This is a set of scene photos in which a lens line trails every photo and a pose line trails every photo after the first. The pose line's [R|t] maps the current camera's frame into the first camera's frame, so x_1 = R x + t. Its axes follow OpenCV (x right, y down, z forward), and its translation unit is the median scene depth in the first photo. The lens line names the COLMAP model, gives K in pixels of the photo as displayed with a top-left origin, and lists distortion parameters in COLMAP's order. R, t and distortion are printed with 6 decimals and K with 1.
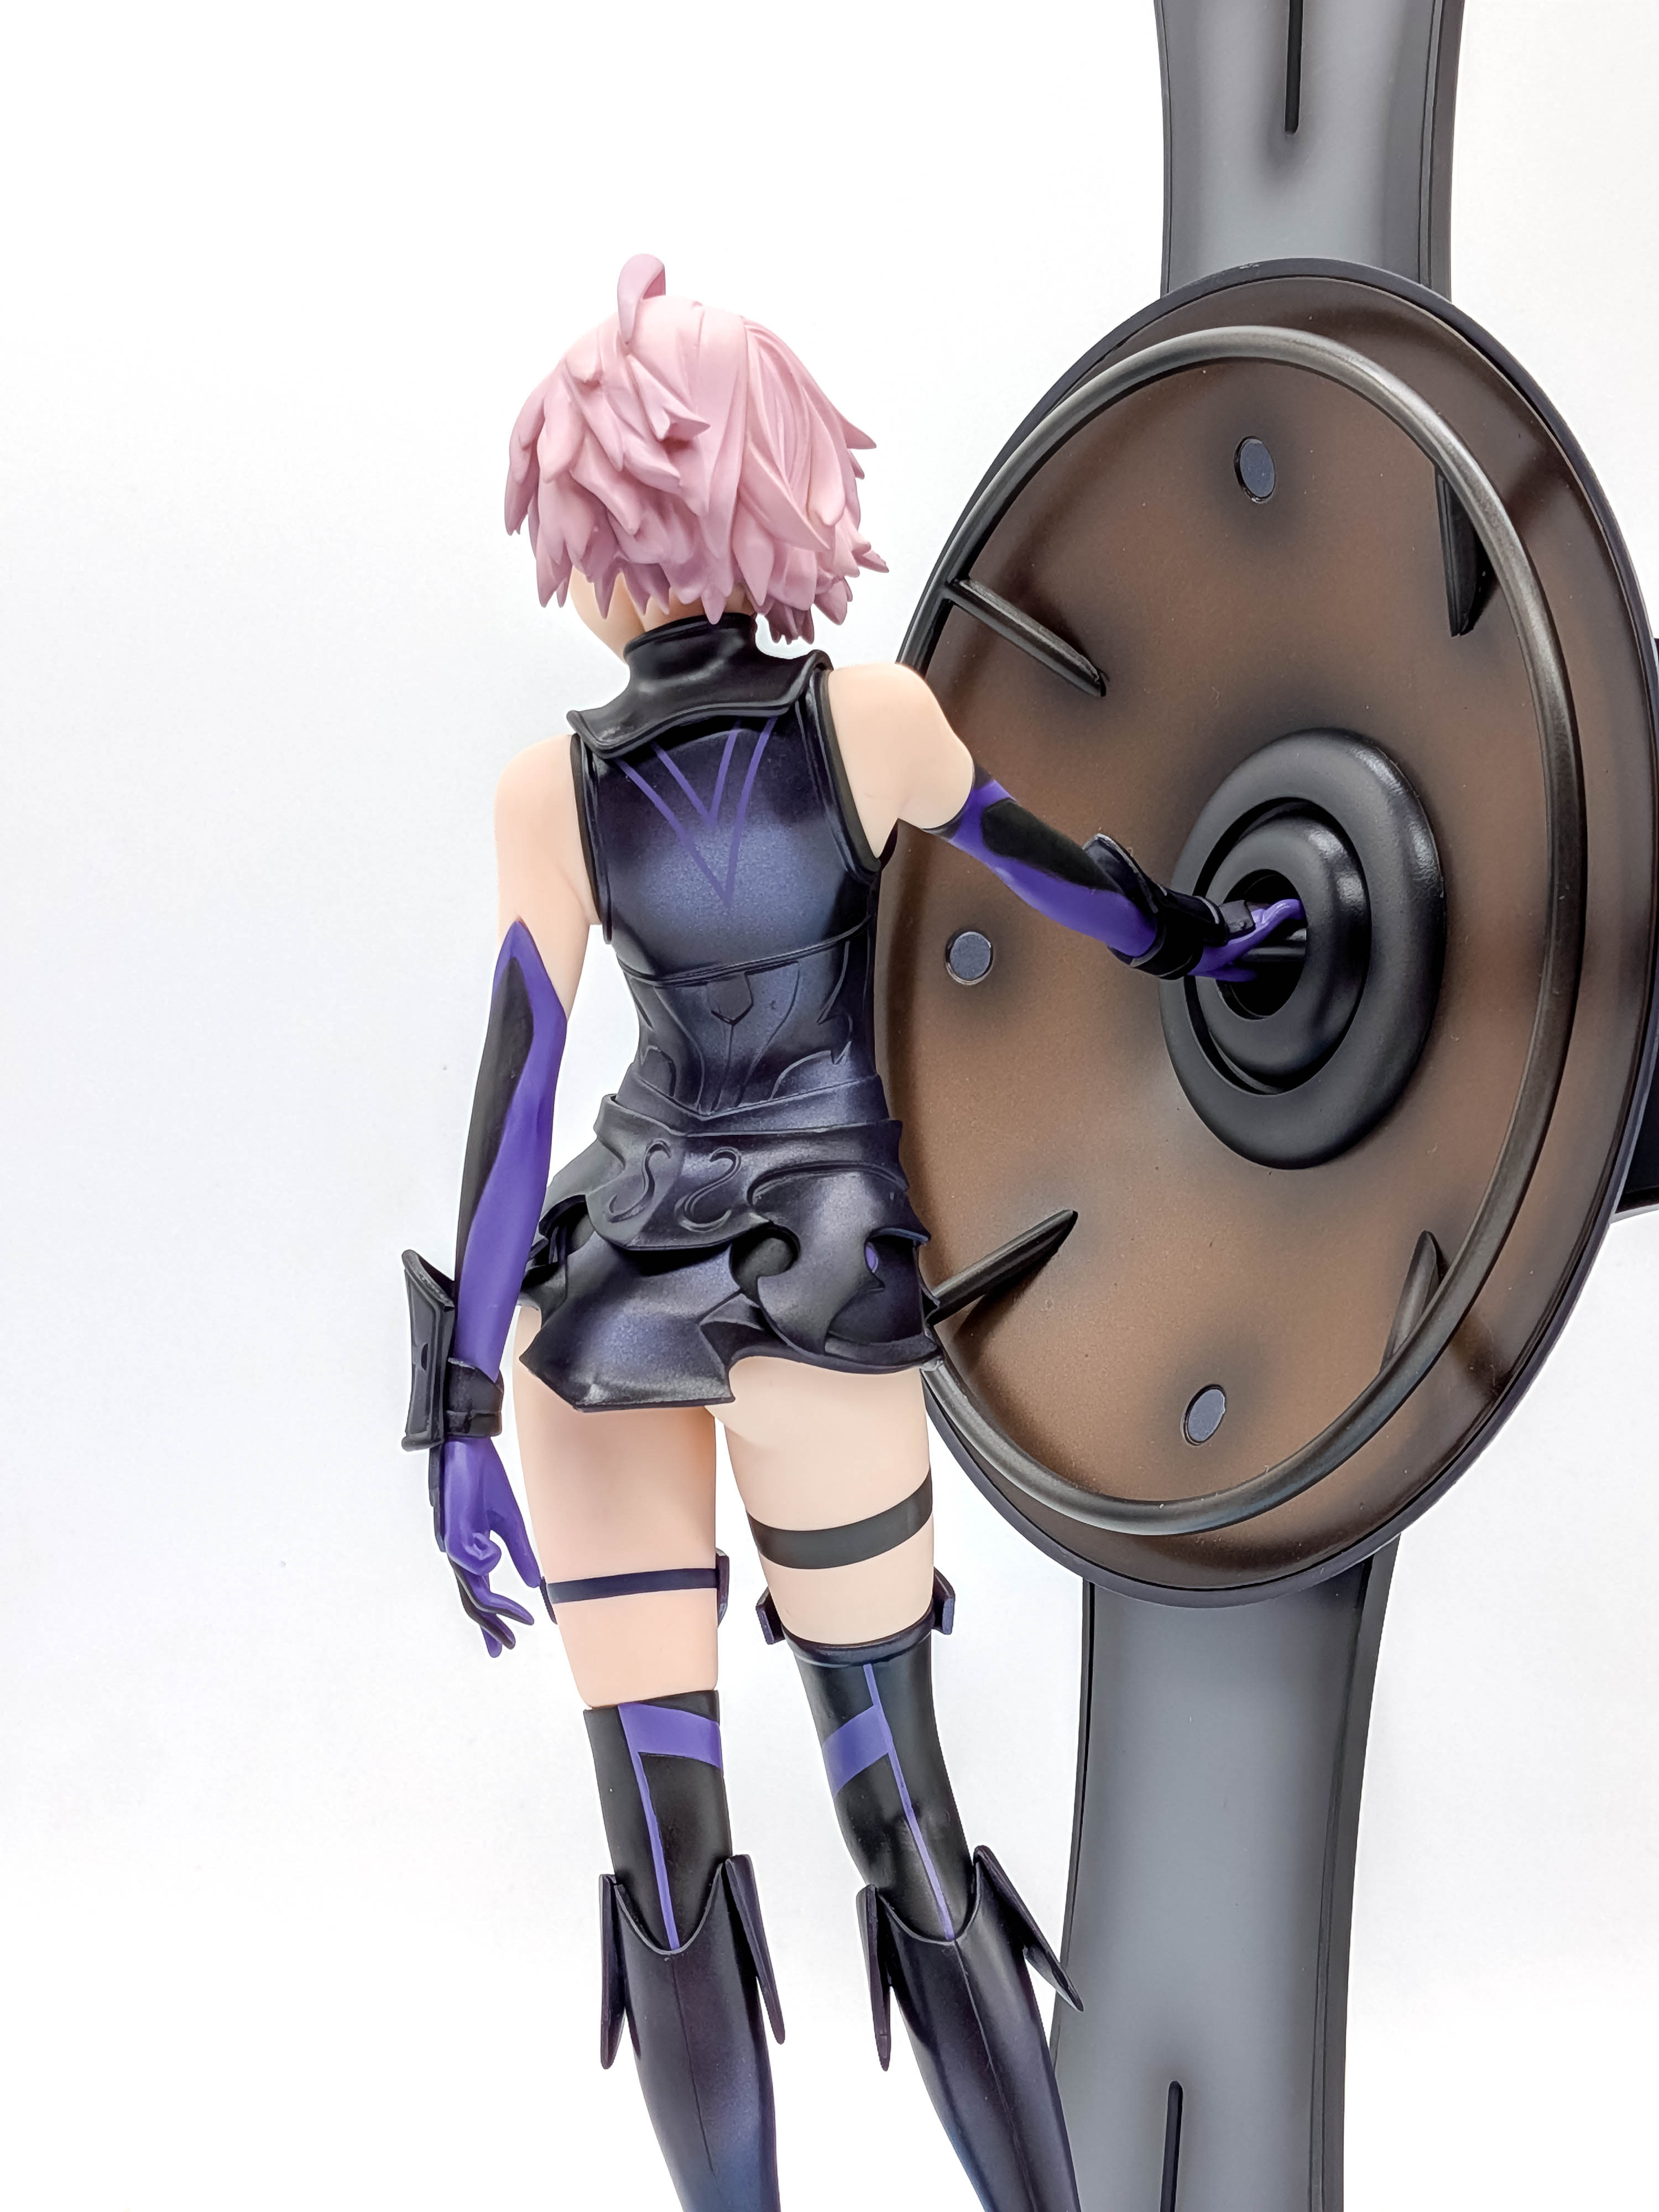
lens RADIAL K [[3293.1, 0, 840.7], [0, 3293.1, 1093.8], [0, 0, 1]] dist [0.077405, 0.000000]
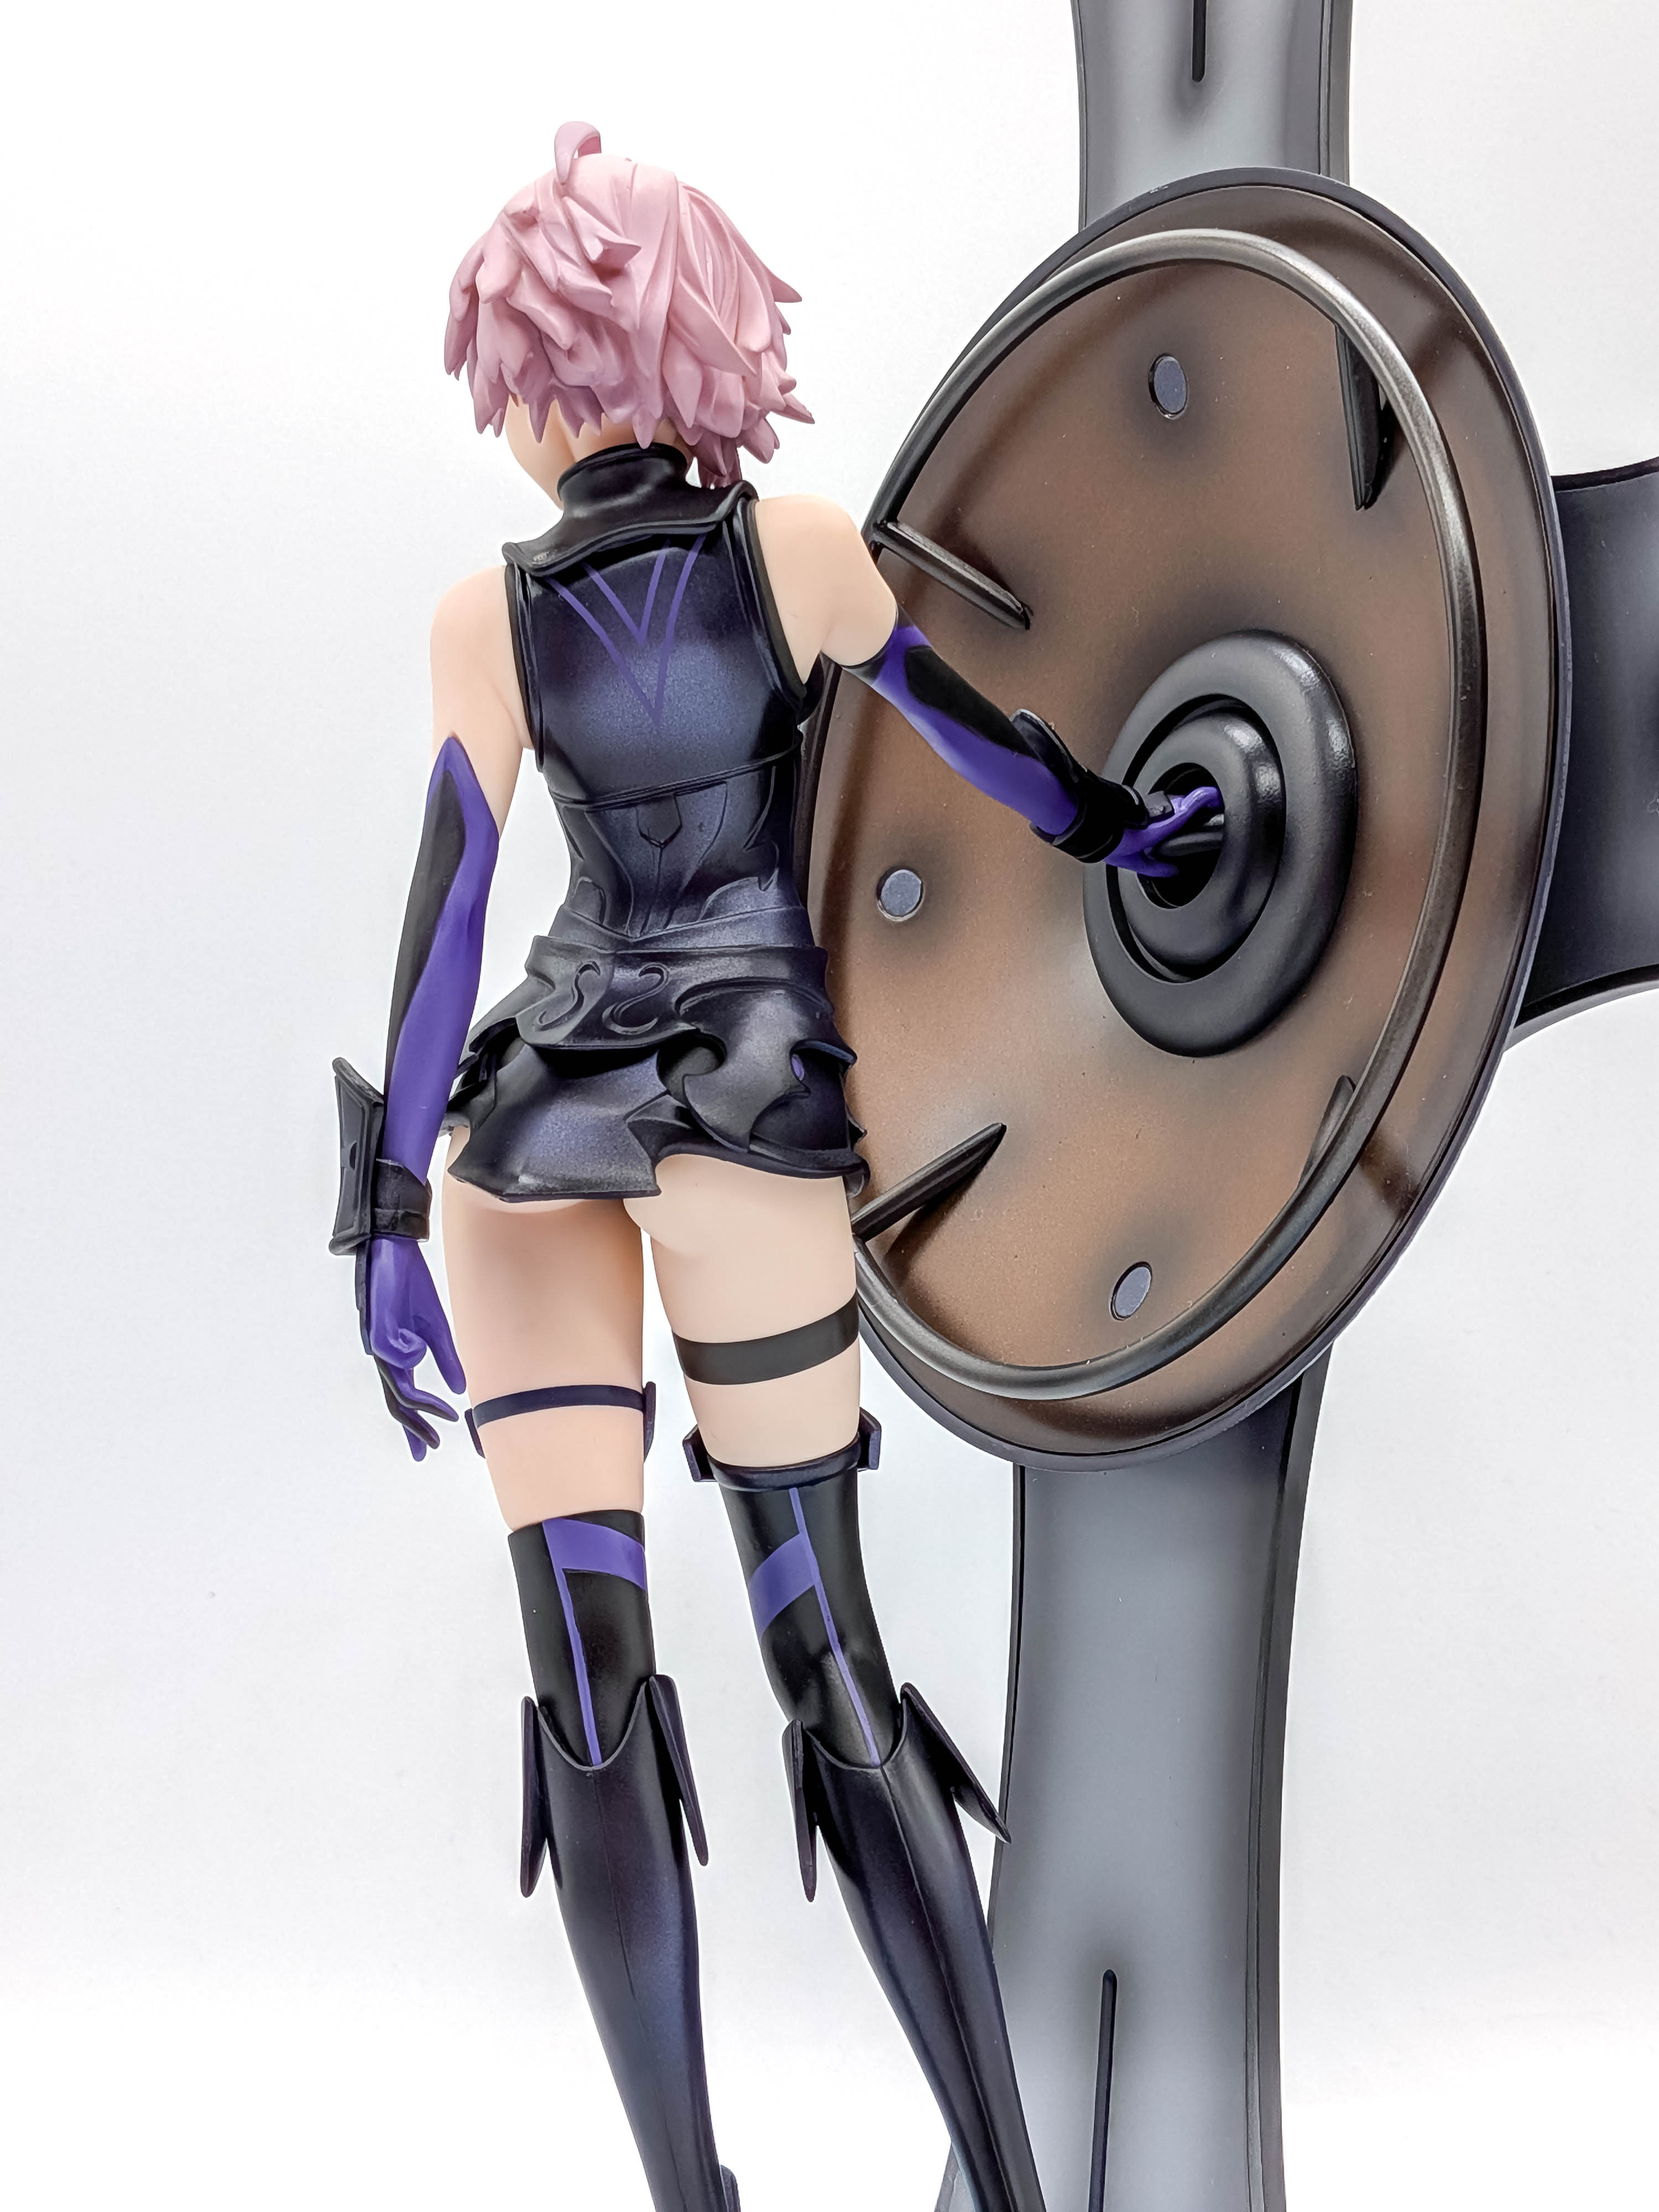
lens RADIAL K [[3293.1, 0, 859.3], [0, 3293.1, 1043.1], [0, 0, 1]] dist [0.077405, 0.000000]
pose [[0.999812, 0.000875, 0.019390, 0.008704], [0.001539, 0.992265, -0.124127, 0.165112], [-0.019349, 0.124133, 0.992077, -0.007437]]
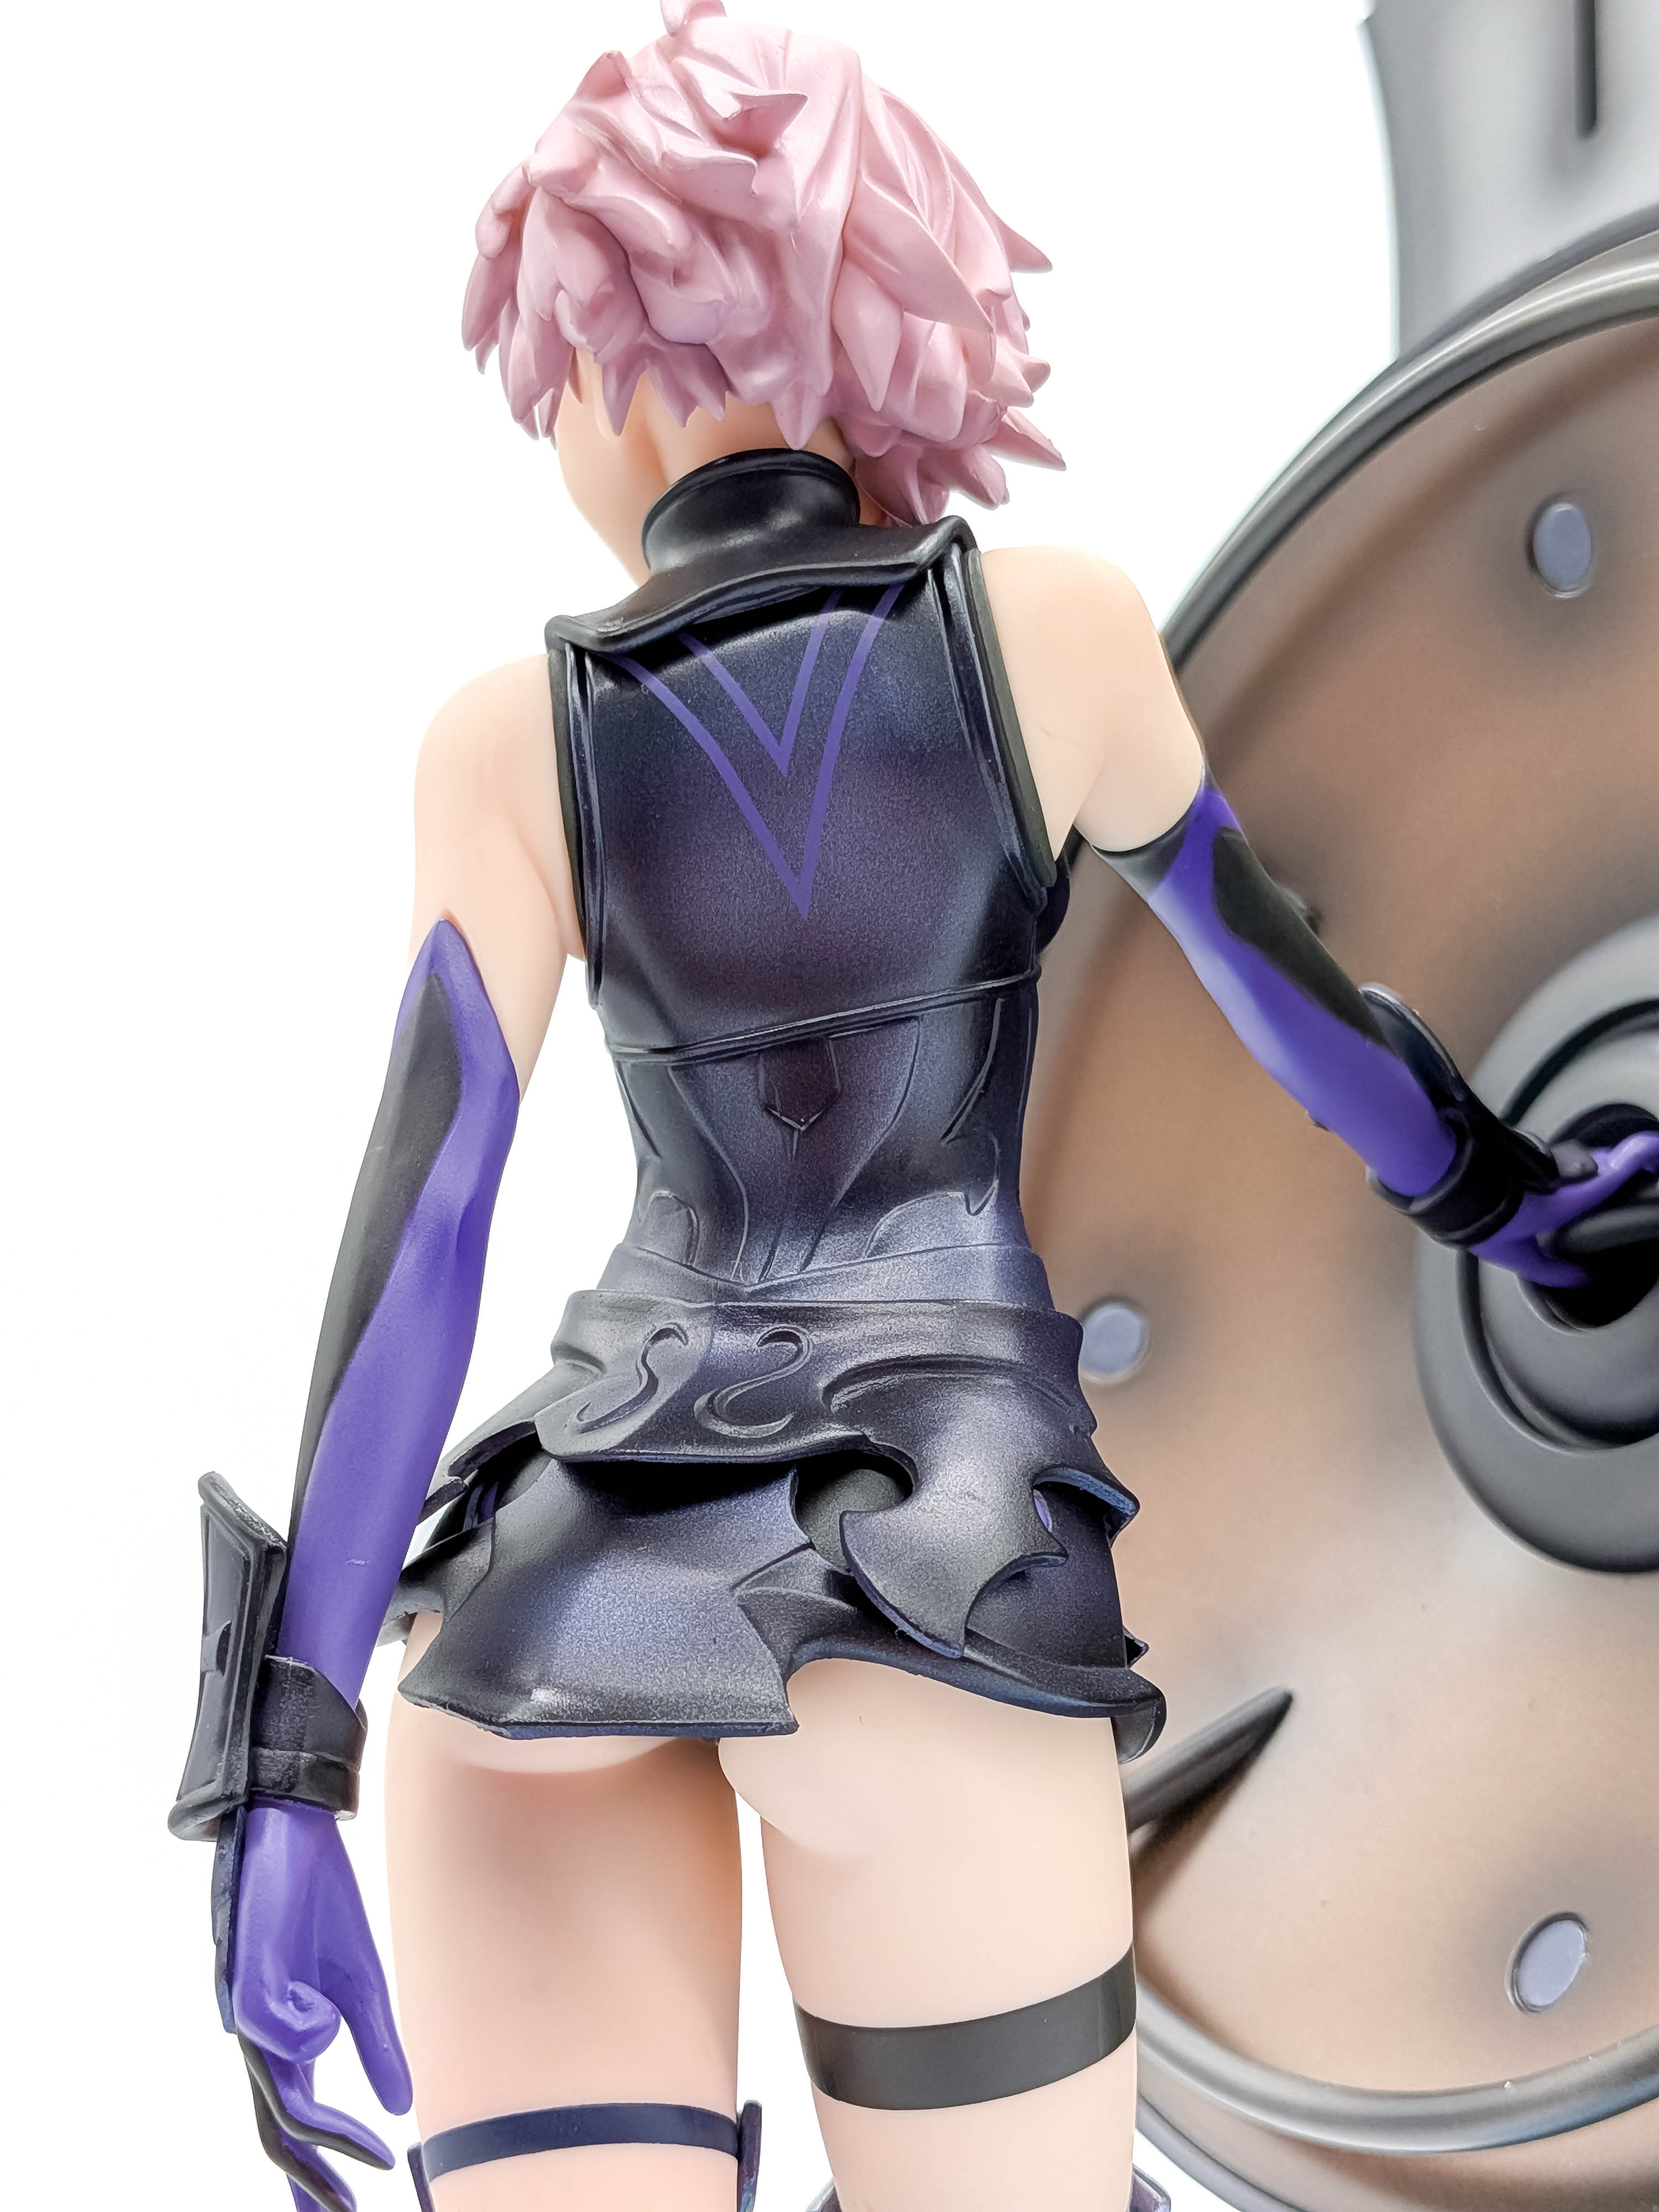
lens RADIAL K [[3293.1, 0, 849.2], [0, 3293.1, 1153.3], [0, 0, 1]] dist [0.077405, 0.000000]
pose [[0.999341, 0.030001, 0.020443, -0.035856], [-0.022520, 0.953951, -0.299116, 0.156687], [-0.028476, 0.298458, 0.953998, 0.439837]]
